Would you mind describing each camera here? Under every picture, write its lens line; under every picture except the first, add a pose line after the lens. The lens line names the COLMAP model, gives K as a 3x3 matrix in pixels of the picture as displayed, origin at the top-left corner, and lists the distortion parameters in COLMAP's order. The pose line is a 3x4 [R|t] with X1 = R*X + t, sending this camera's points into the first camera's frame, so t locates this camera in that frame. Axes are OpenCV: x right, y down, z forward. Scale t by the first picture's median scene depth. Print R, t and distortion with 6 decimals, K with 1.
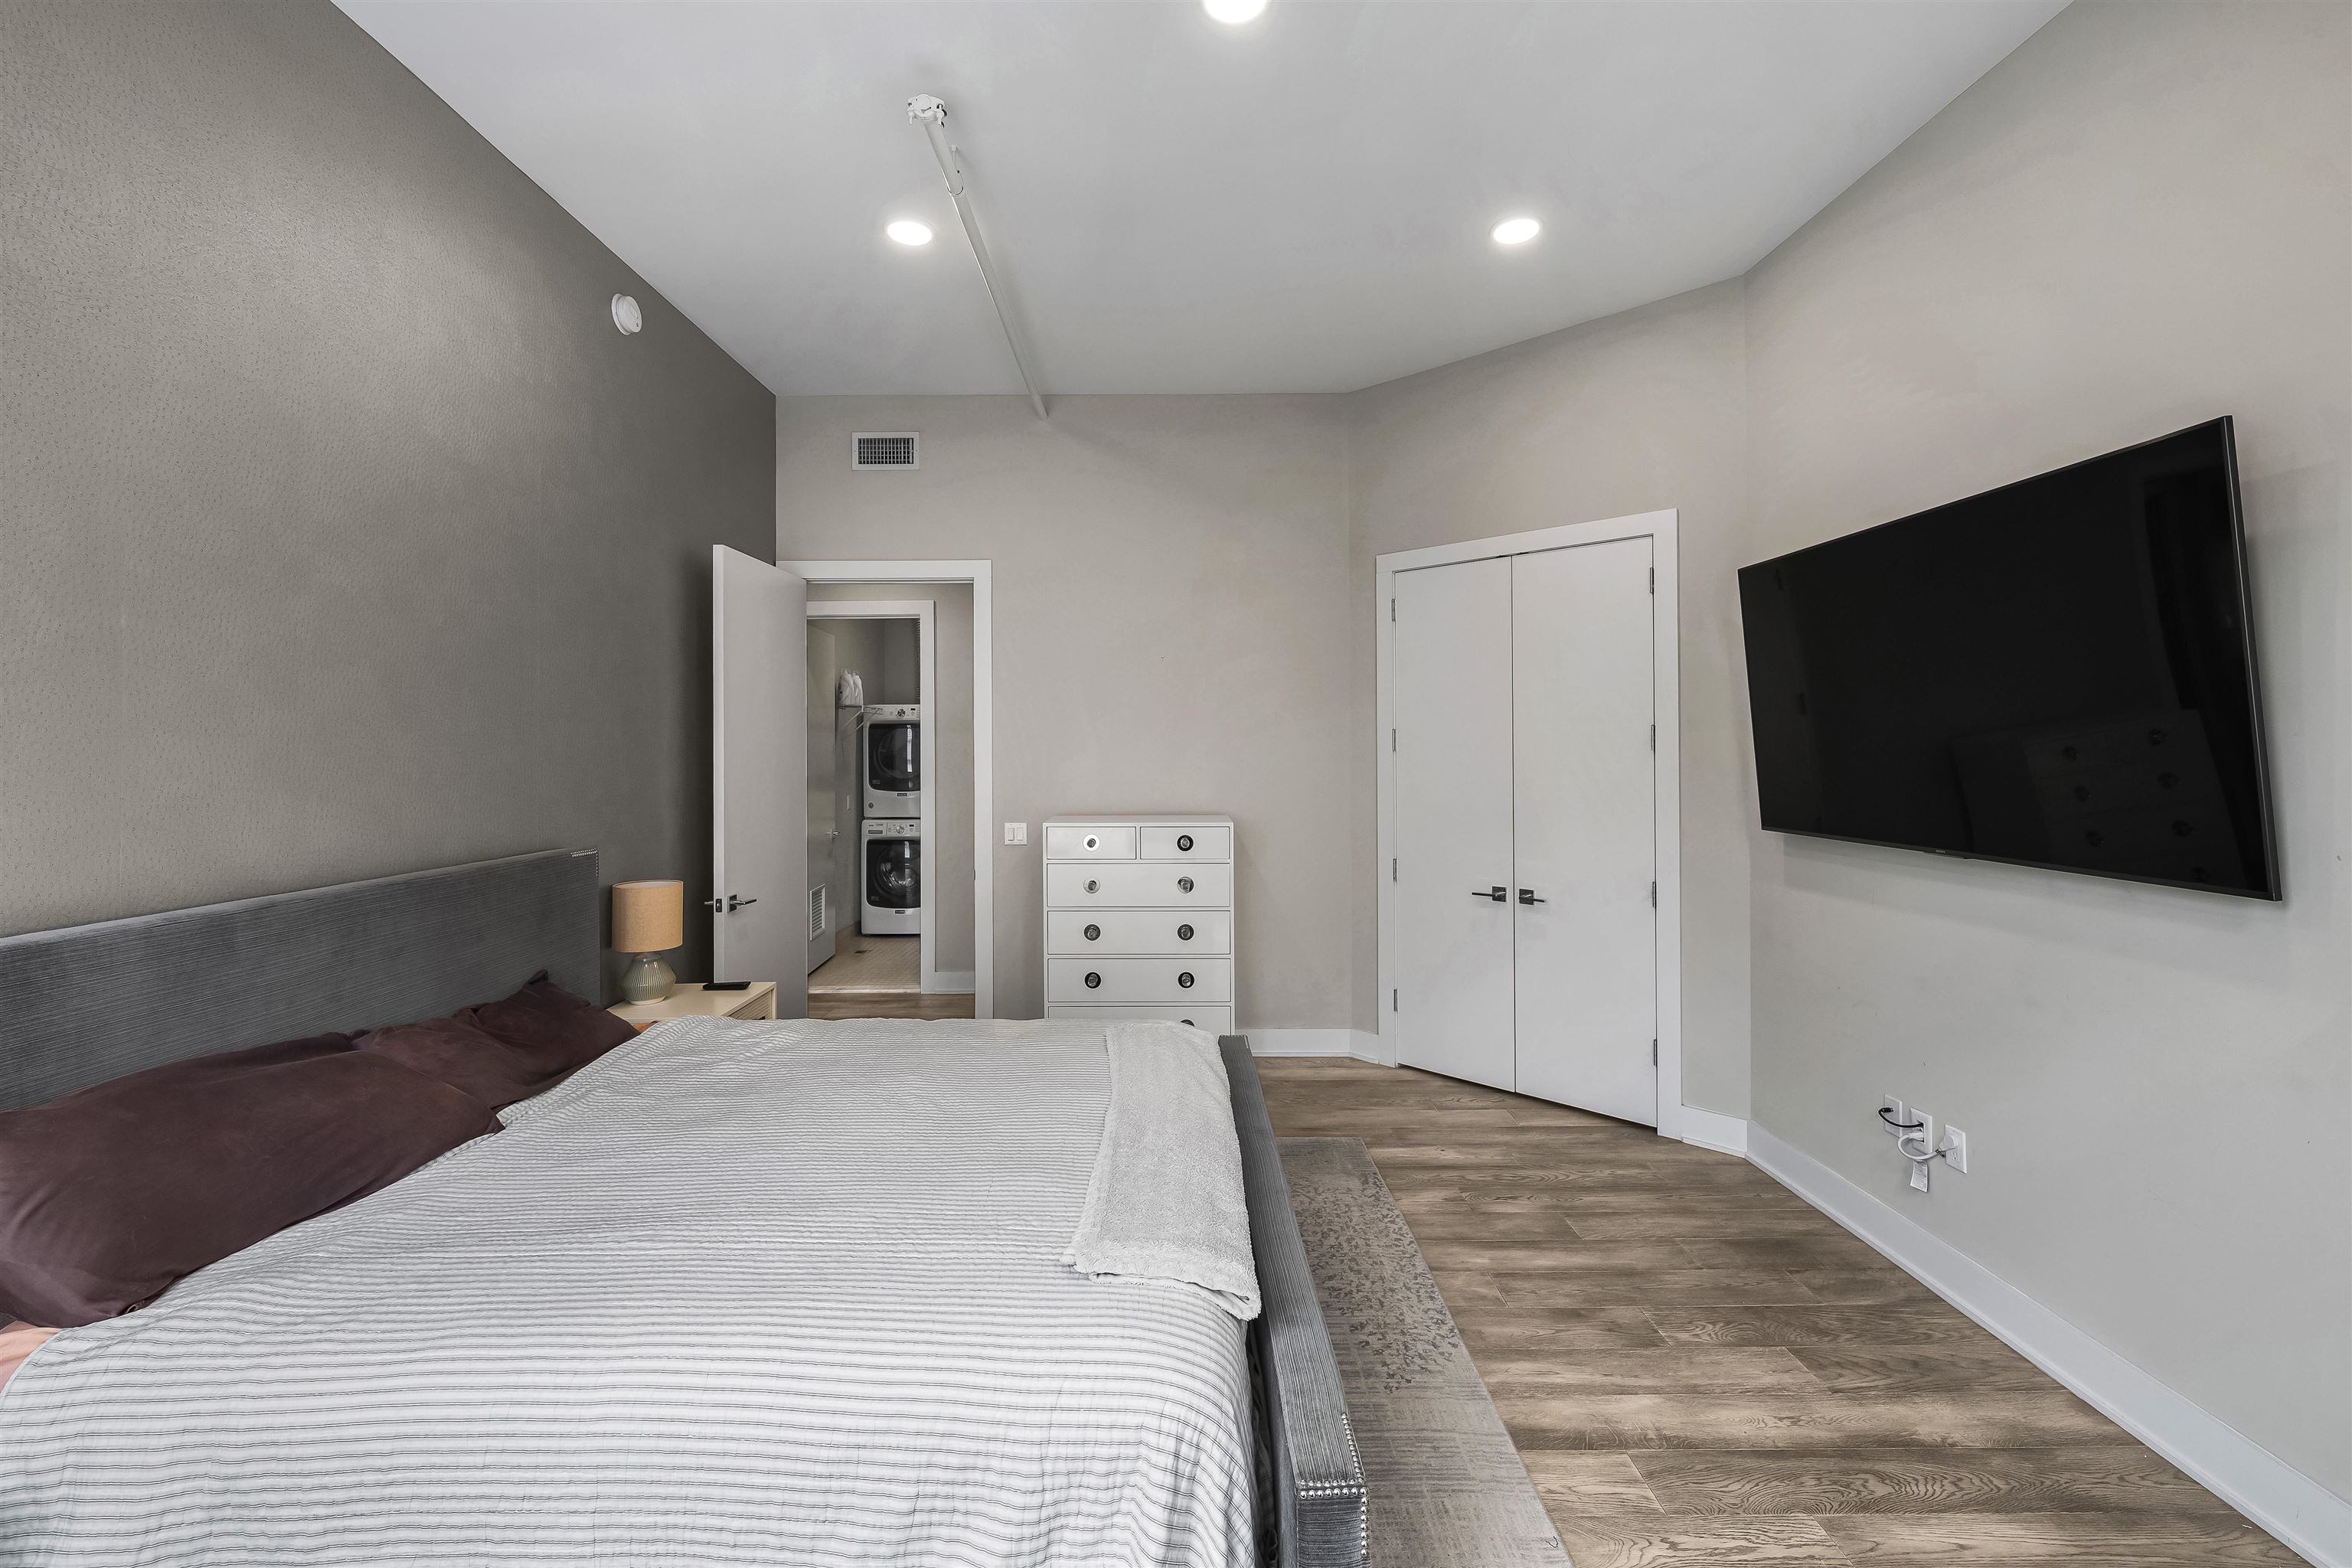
lens RADIAL K [[989.6, 0, 1167.3], [0, 989.6, 763.8], [0, 0, 1]] dist [0.004138, 0.000335]
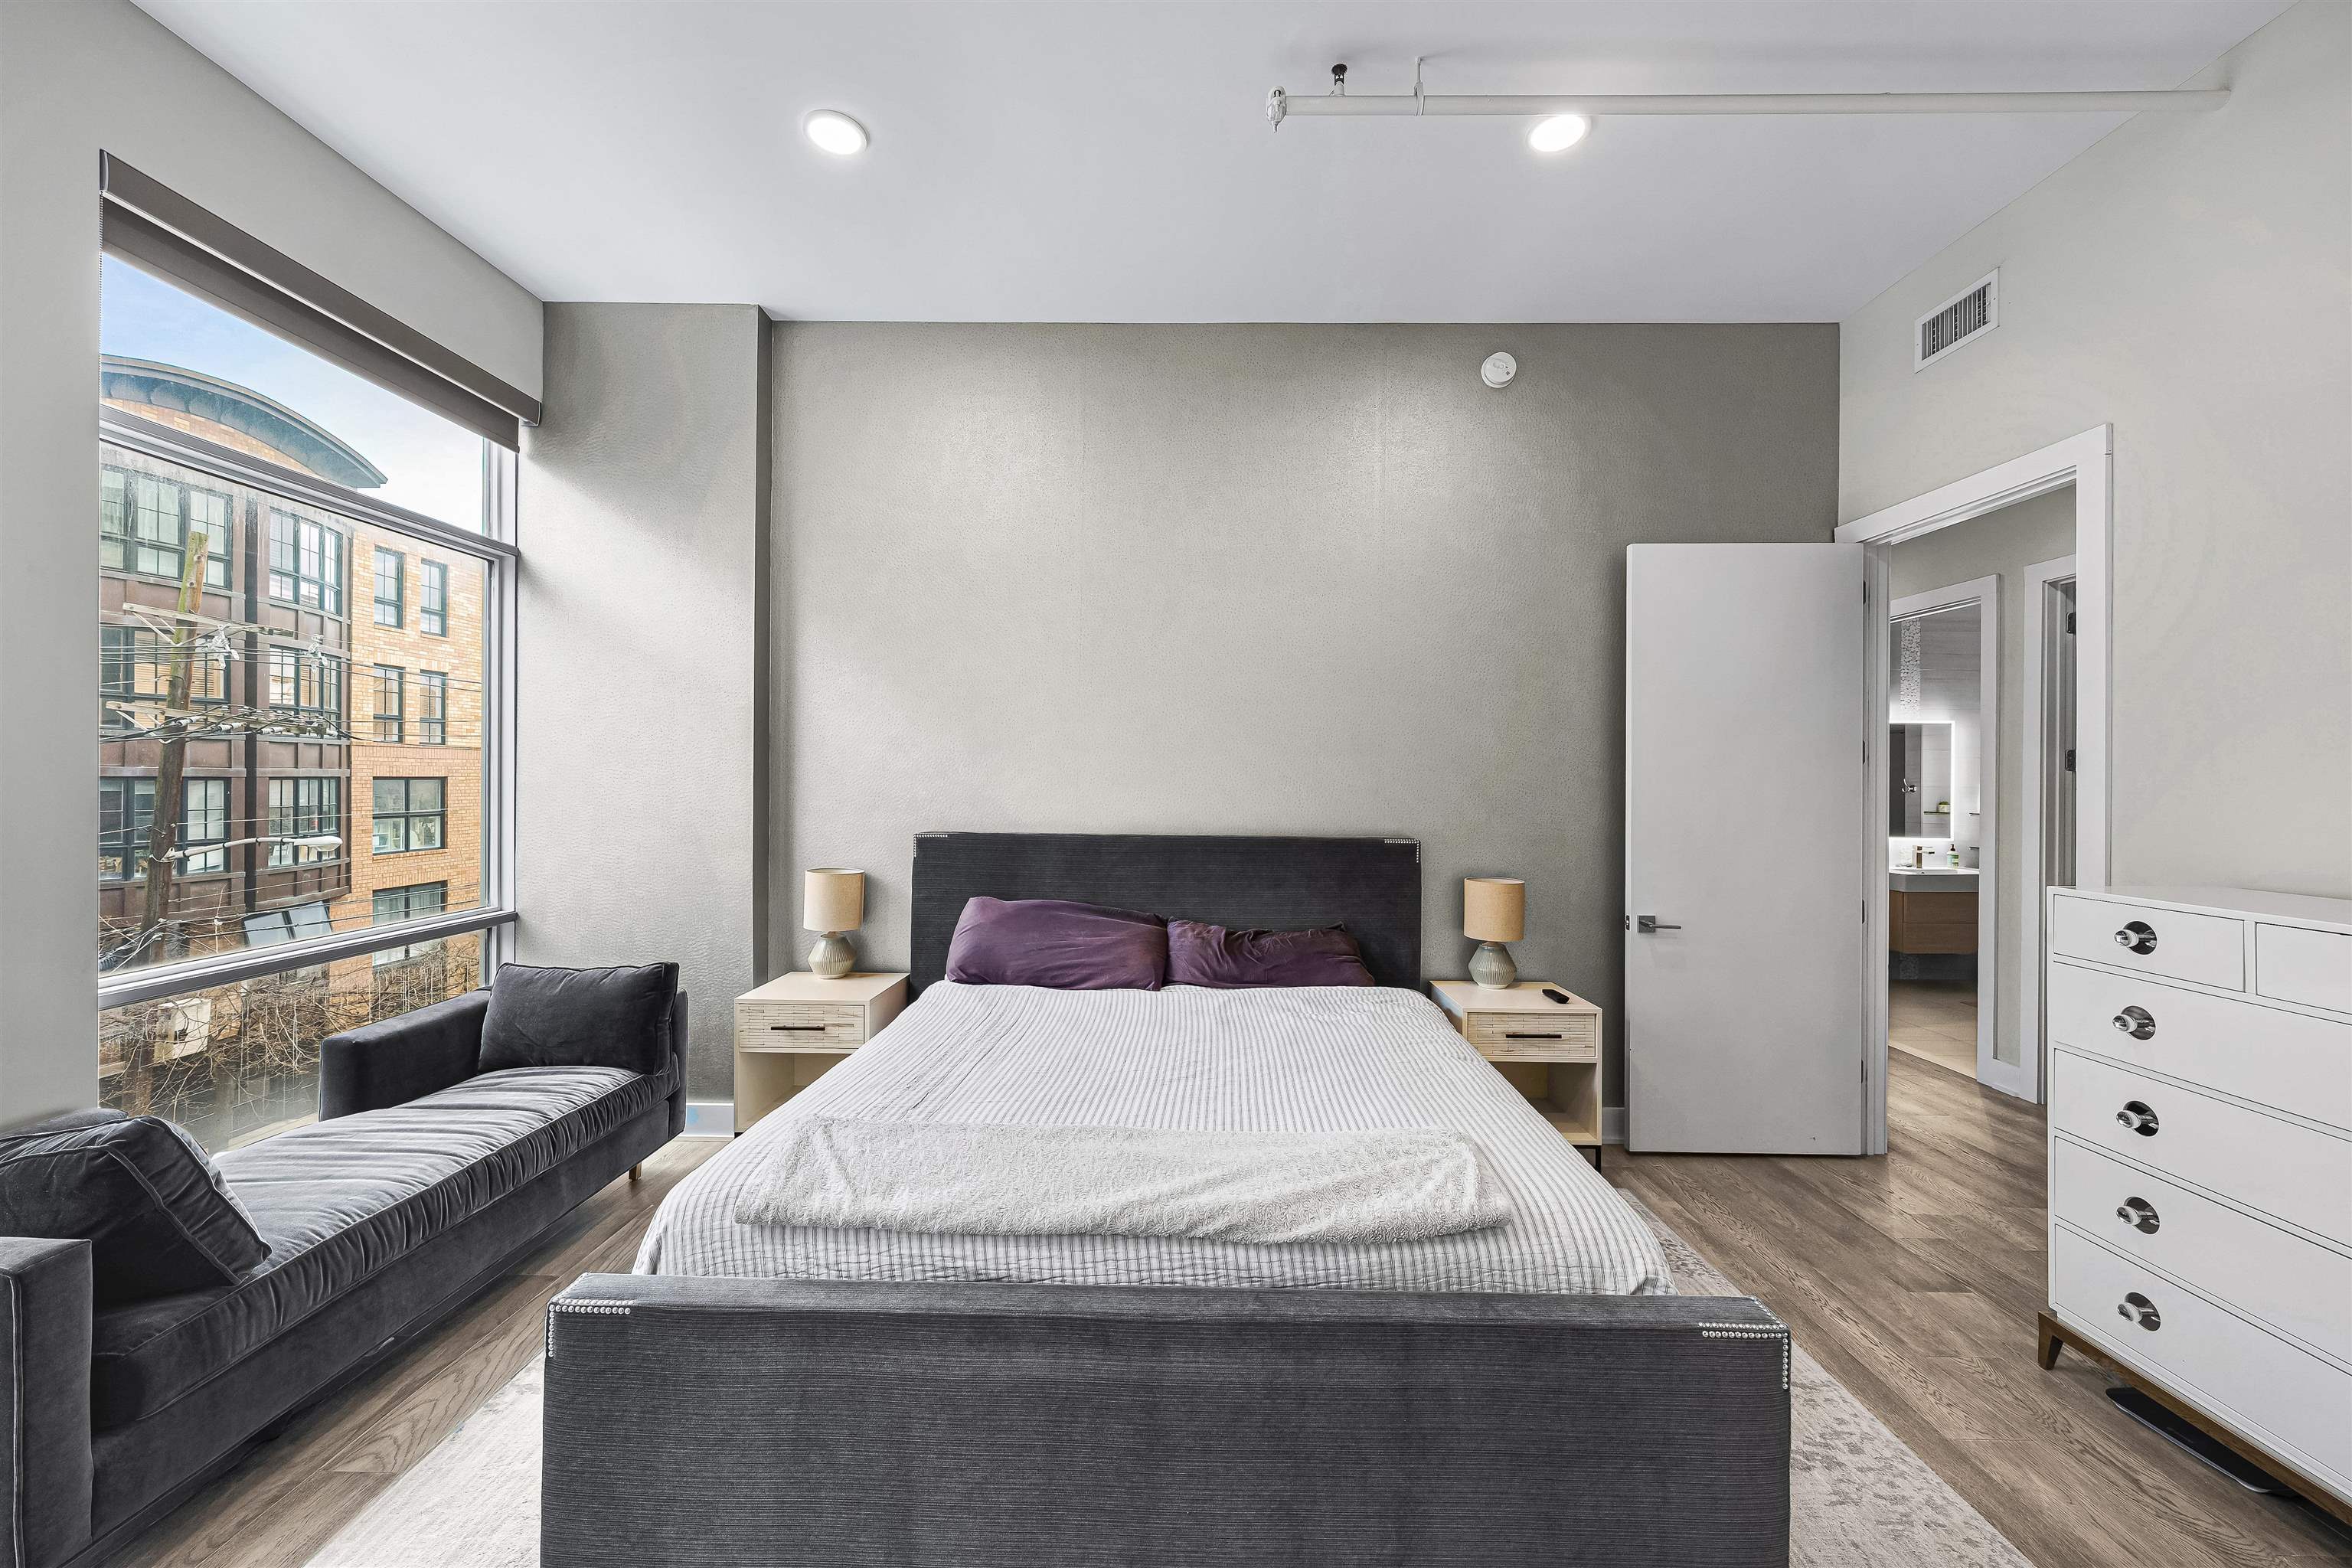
lens RADIAL K [[903.6, 0, 1171.7], [0, 903.6, 776.2], [0, 0, 1]] dist [-0.000044, 0.000496]
pose [[-0.025090, -0.000586, -0.999685, 0.427652], [-0.021391, 0.999771, -0.000049, 0.011421], [0.999456, 0.021383, -0.025097, 0.579495]]
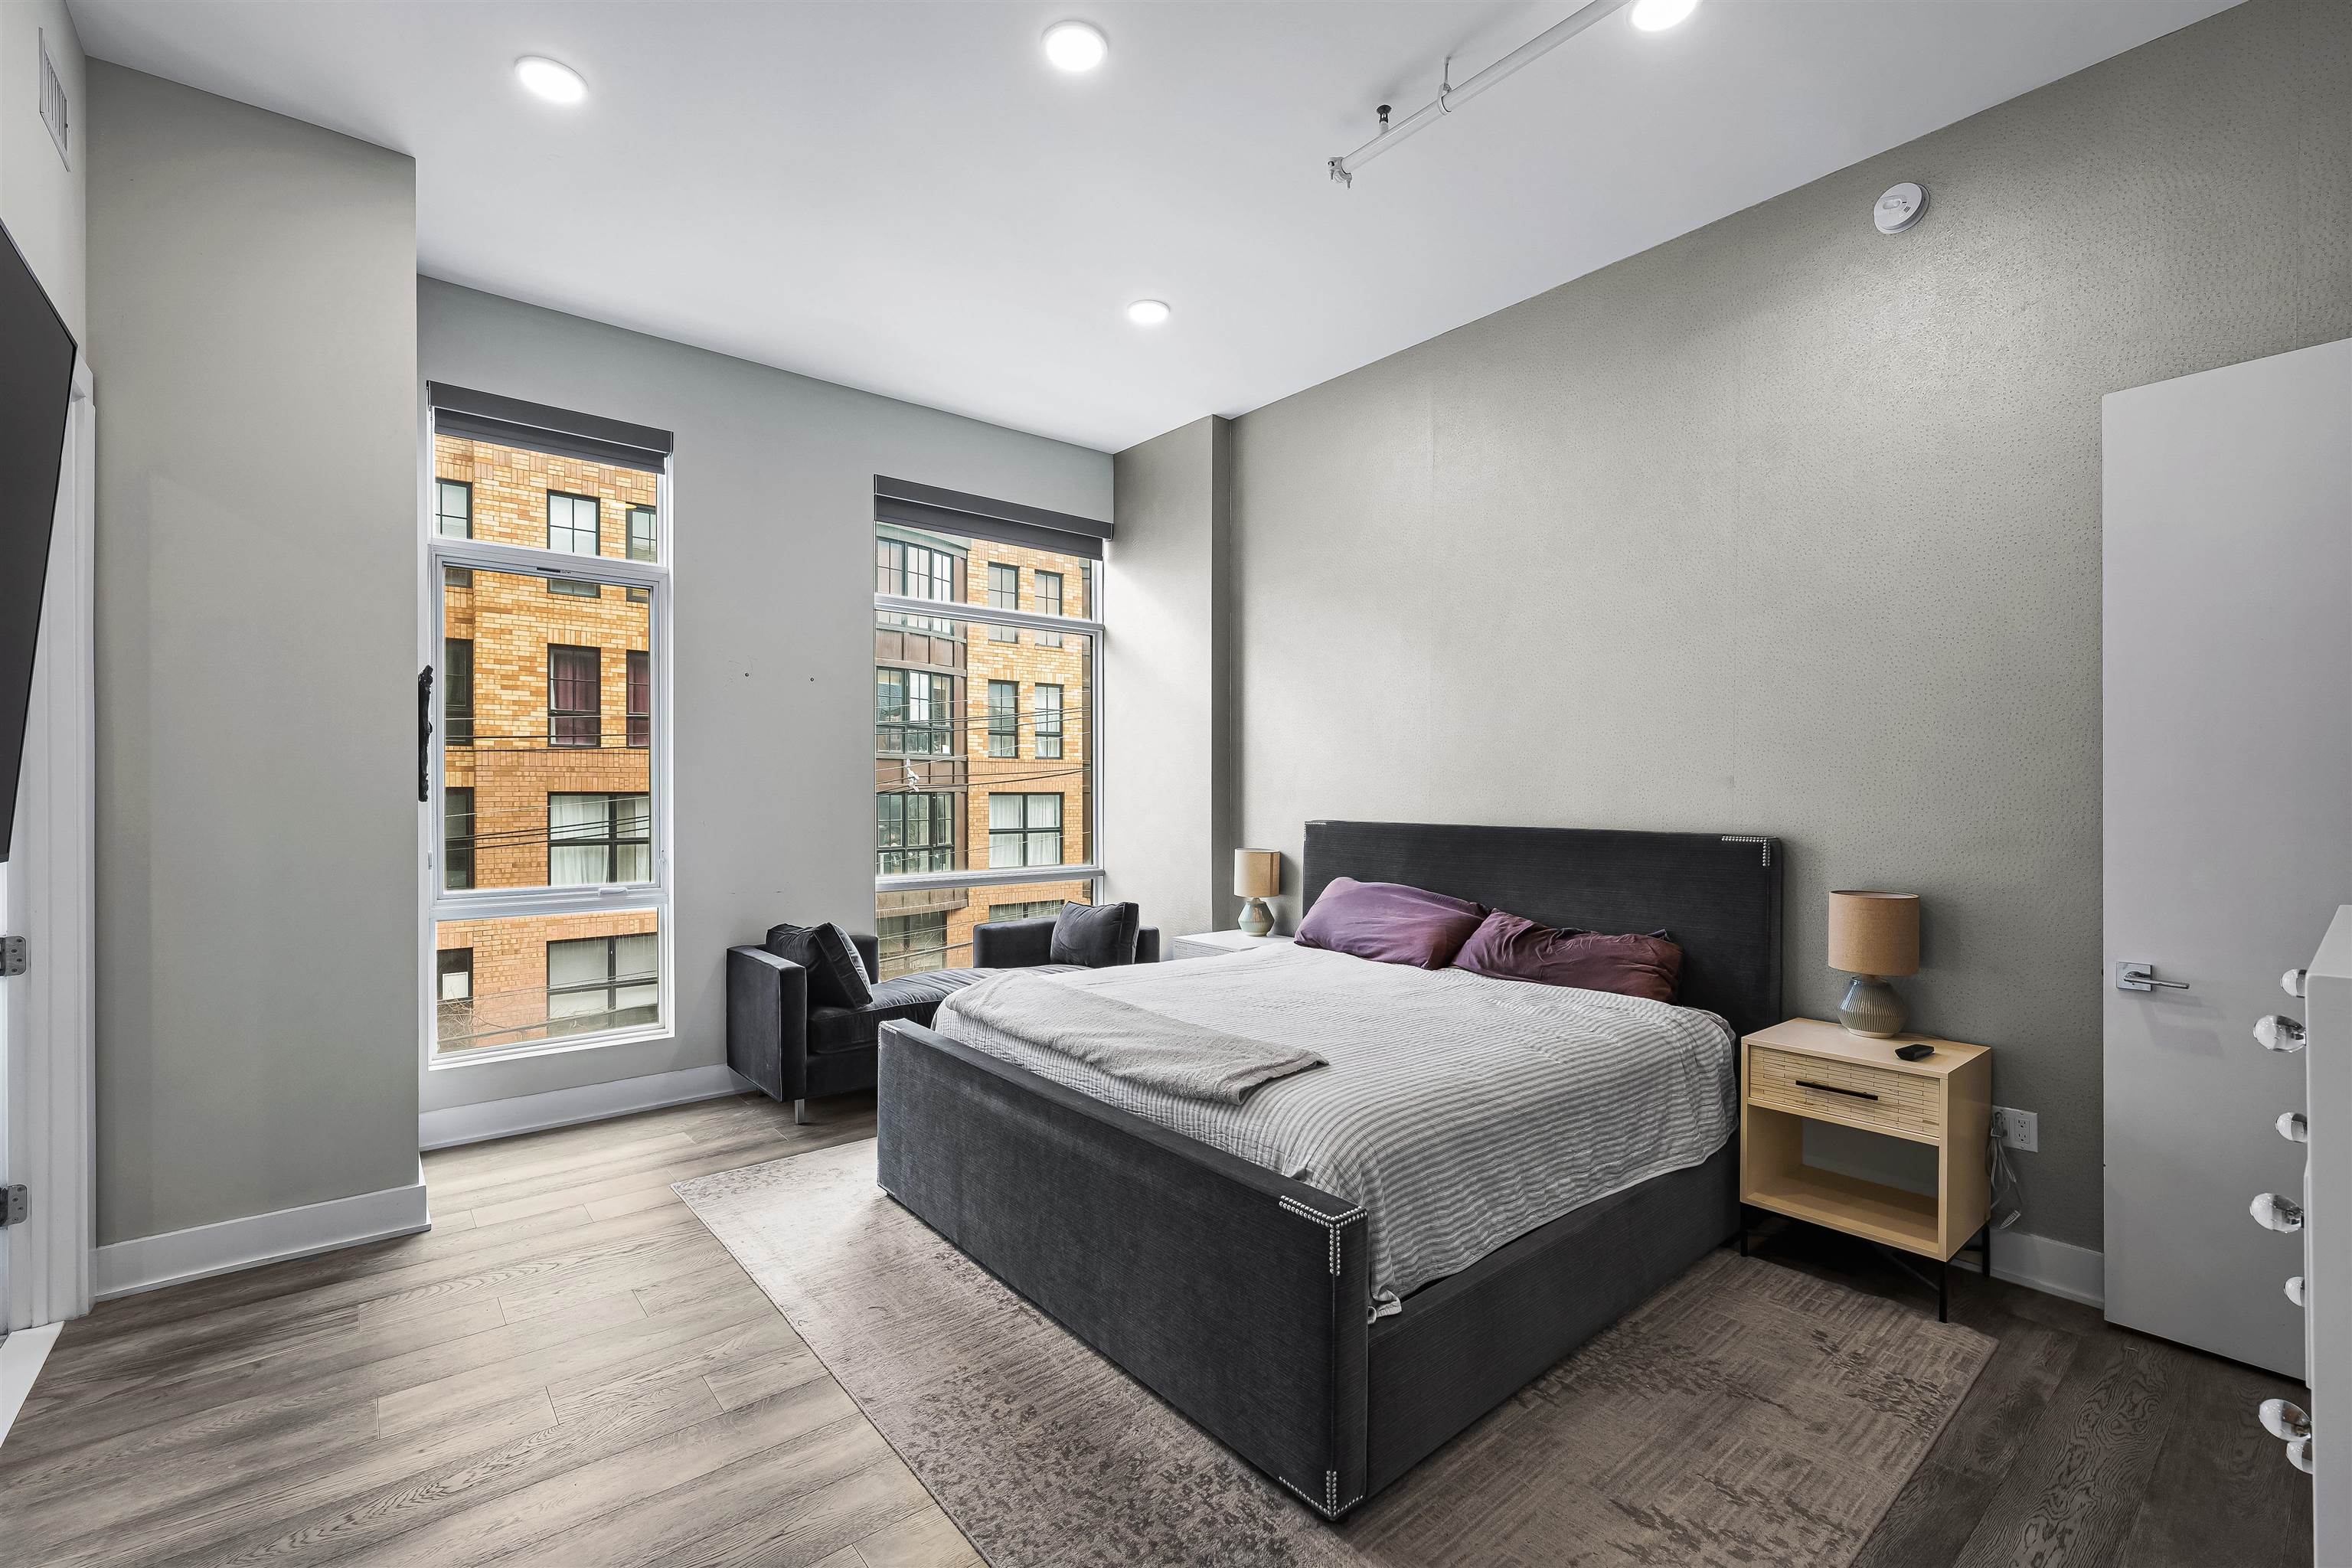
lens RADIAL K [[989.6, 0, 1165.4], [0, 989.6, 795.6], [0, 0, 1]] dist [0.004138, 0.000335]
pose [[-0.772591, 0.003379, -0.634895, 0.405487], [-0.009094, 0.999824, 0.016388, 0.026109], [0.634839, 0.018435, -0.772424, 1.102781]]
